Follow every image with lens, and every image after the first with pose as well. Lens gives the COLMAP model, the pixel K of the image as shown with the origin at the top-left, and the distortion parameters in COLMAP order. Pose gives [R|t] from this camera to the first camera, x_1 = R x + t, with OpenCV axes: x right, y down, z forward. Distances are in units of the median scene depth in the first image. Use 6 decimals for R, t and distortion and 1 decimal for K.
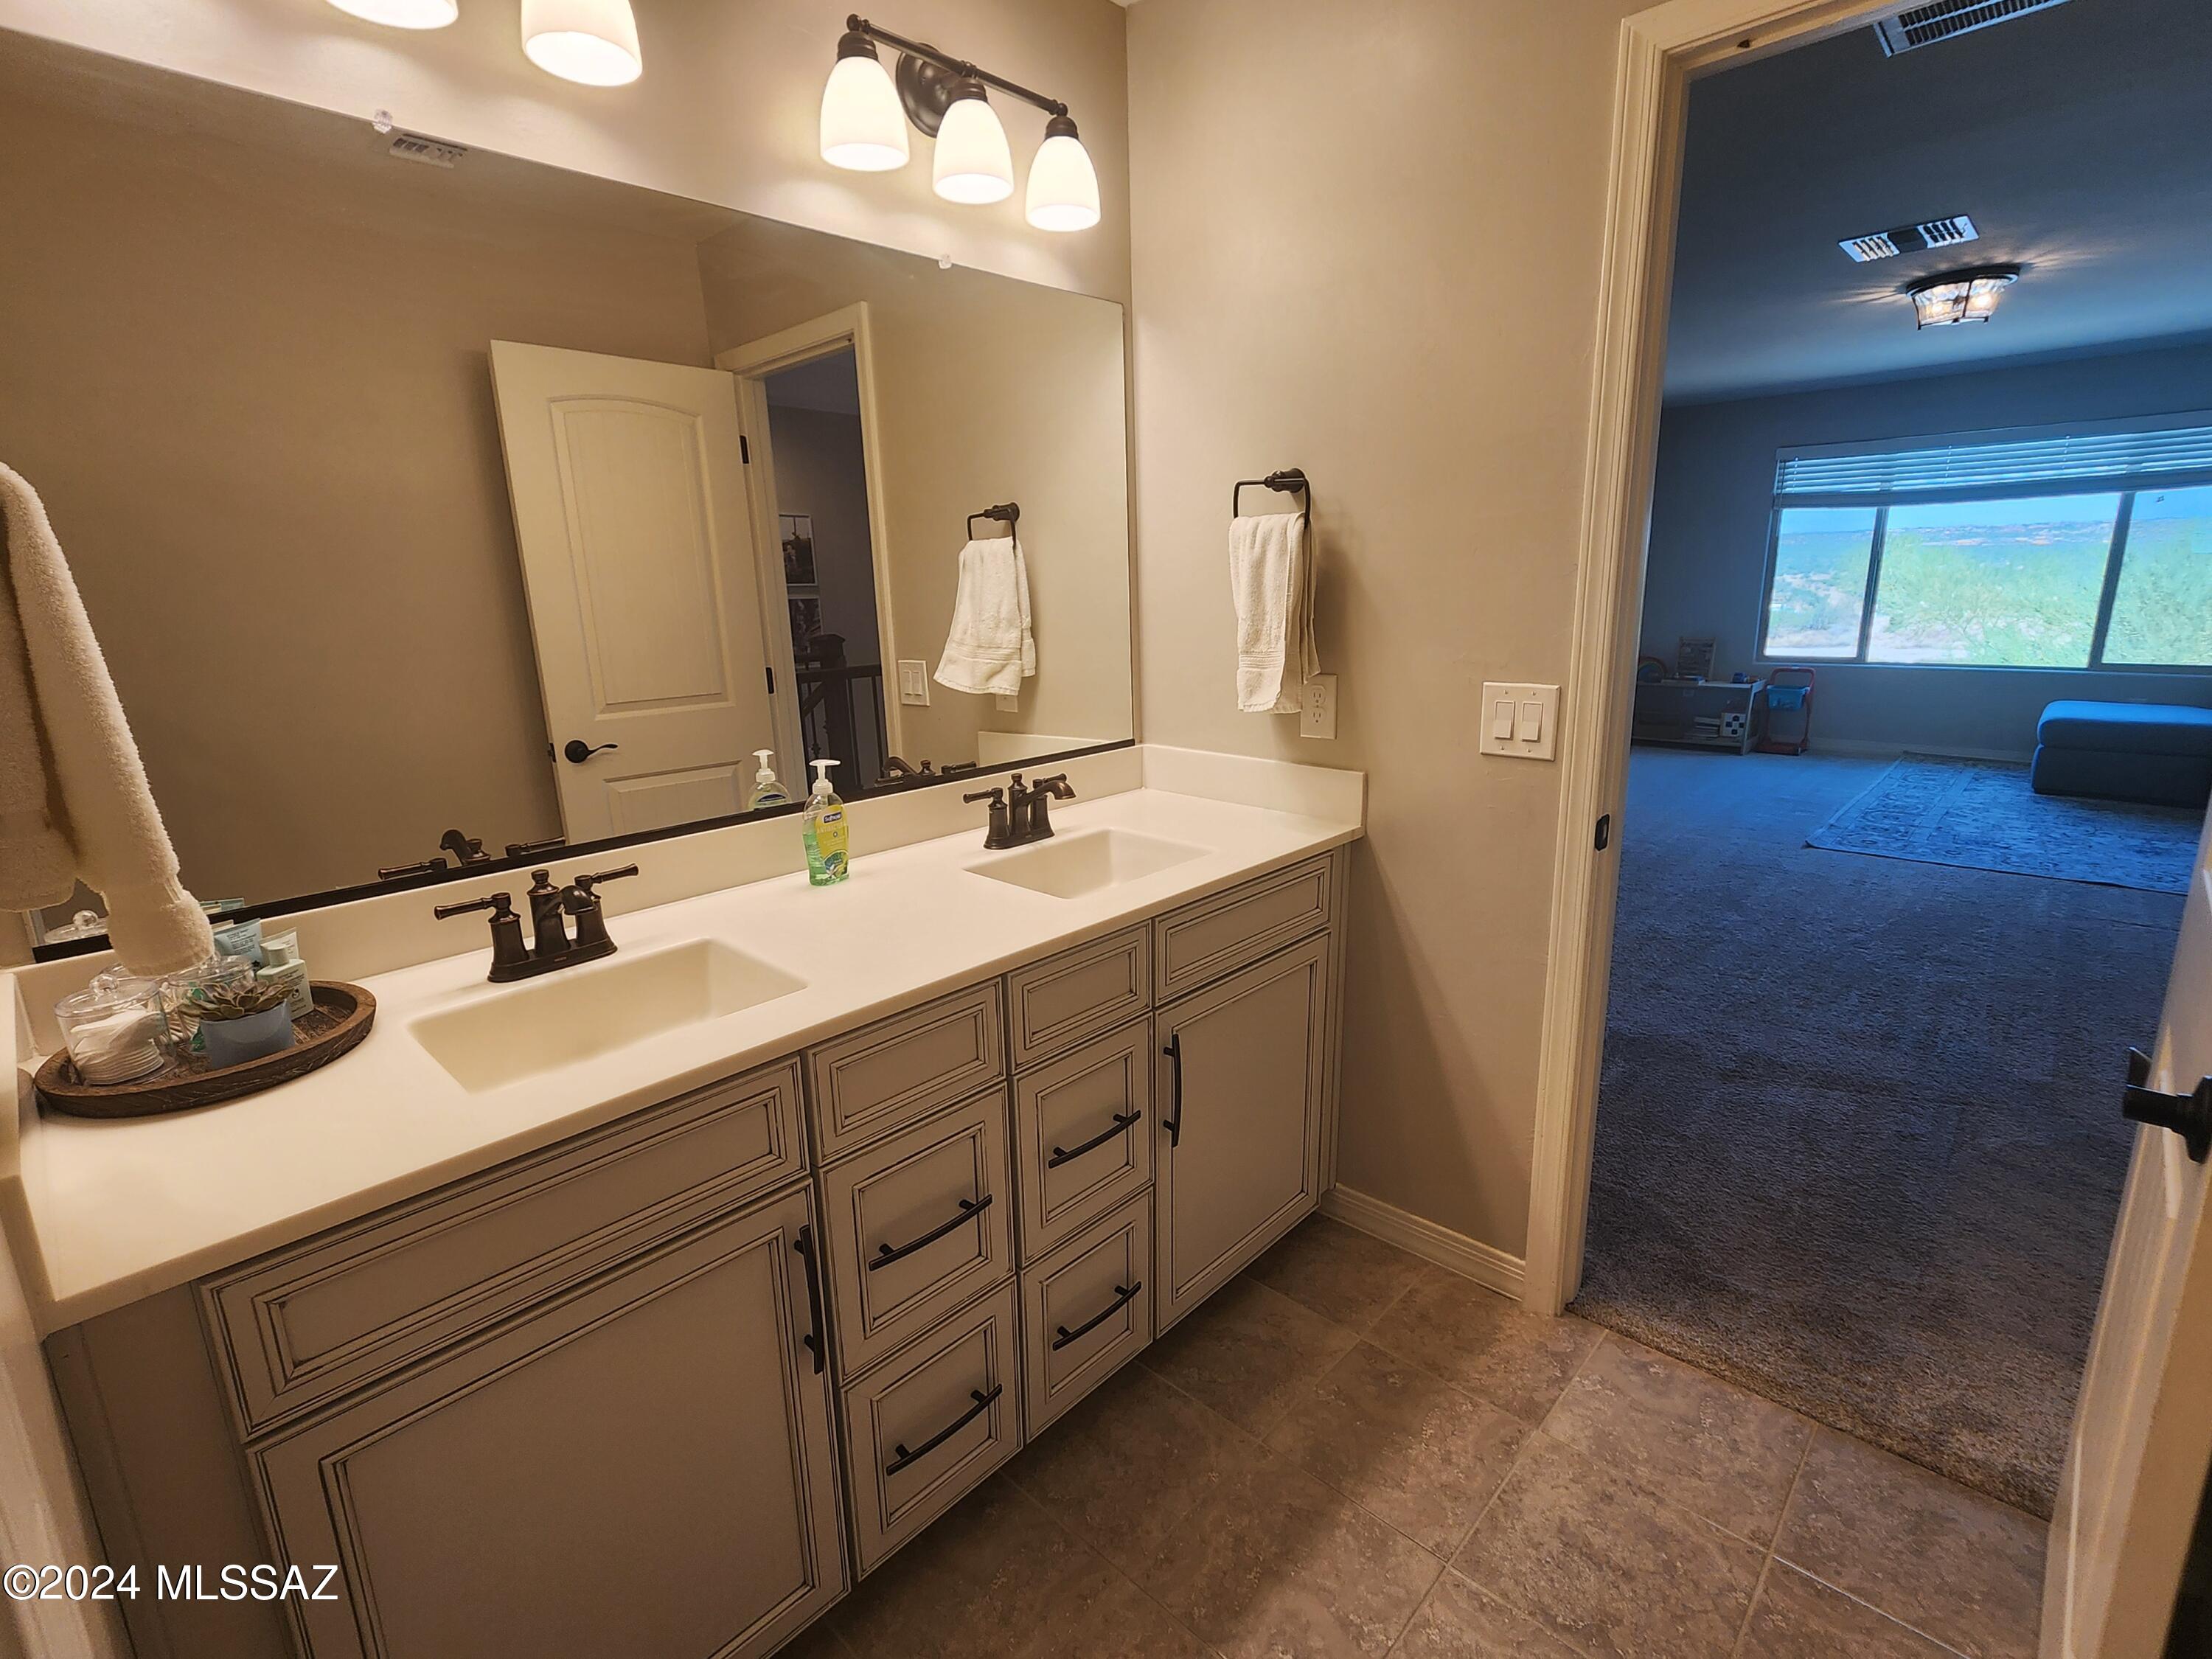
lens RADIAL K [[1022.7, 0, 1086.4], [0, 1022.7, 830.8], [0, 0, 1]] dist [-0.036228, 0.000333]
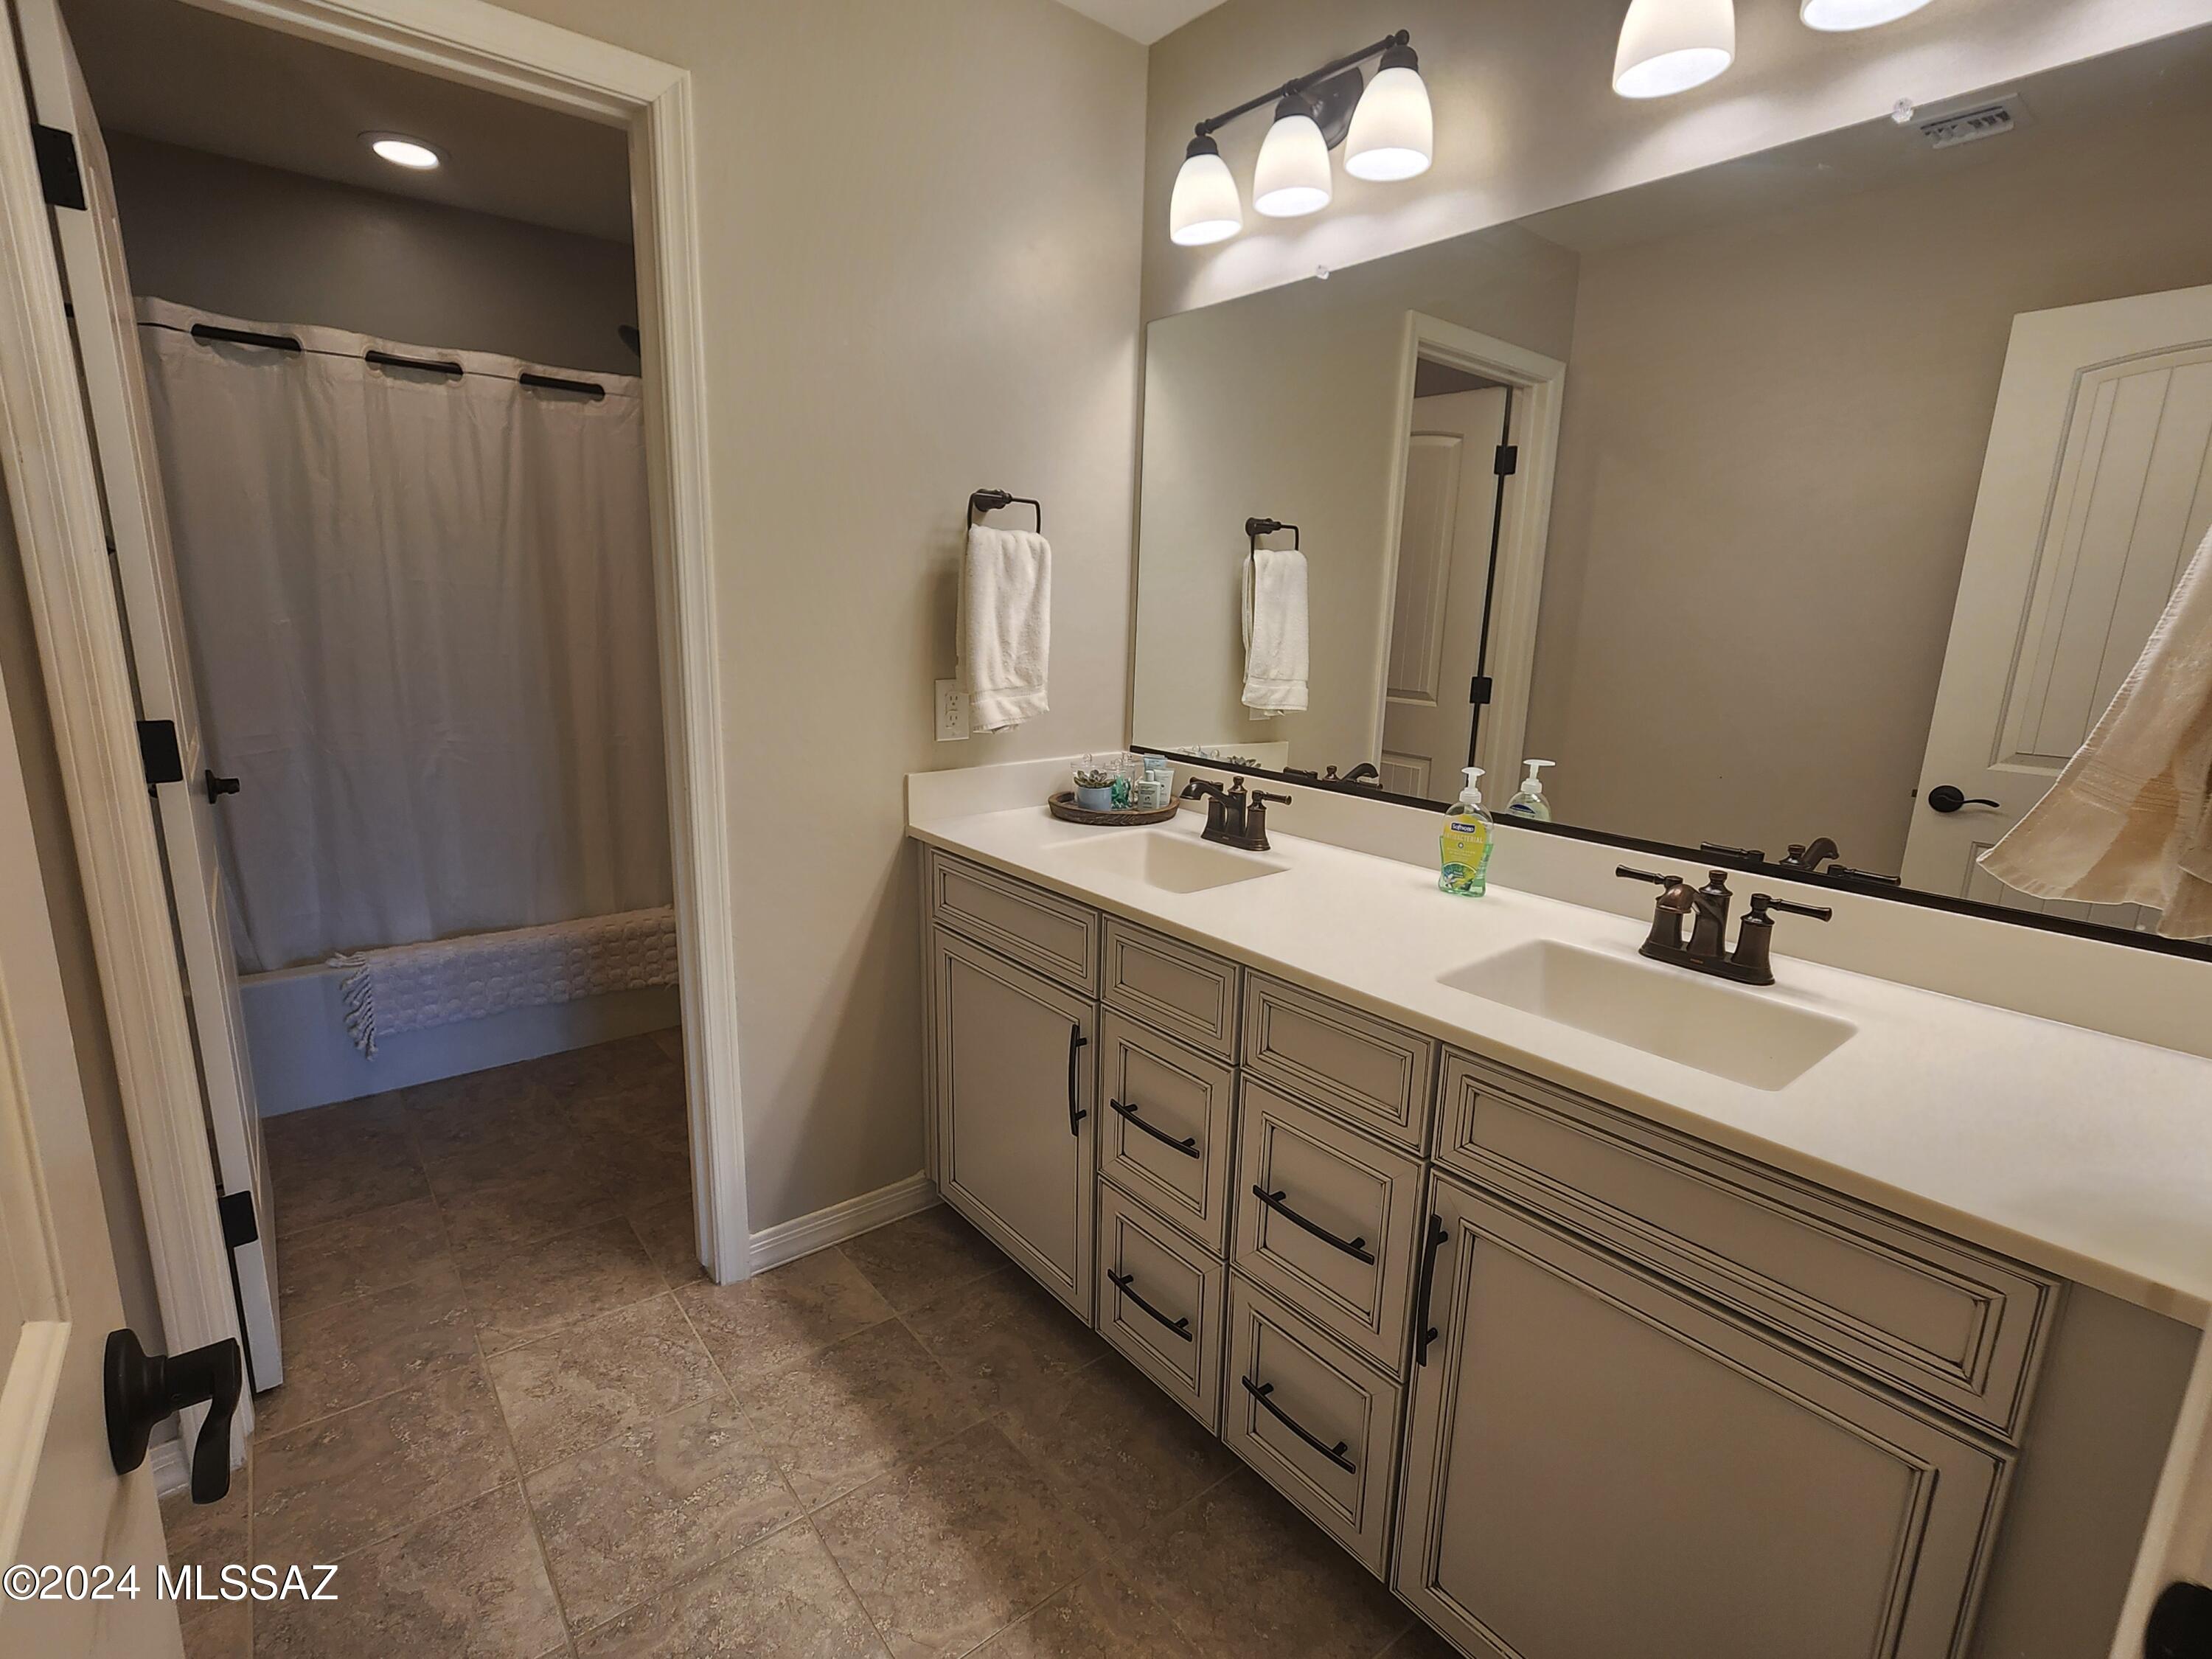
lens RADIAL K [[1022.5, 0, 1104.0], [0, 1022.5, 824.7], [0, 0, 1]] dist [0.019577, -0.045924]
pose [[-0.105943, 0.248377, -0.962853, 1.157581], [-0.241234, 0.932956, 0.267208, -0.308974], [0.964667, 0.260581, -0.038923, 1.118978]]
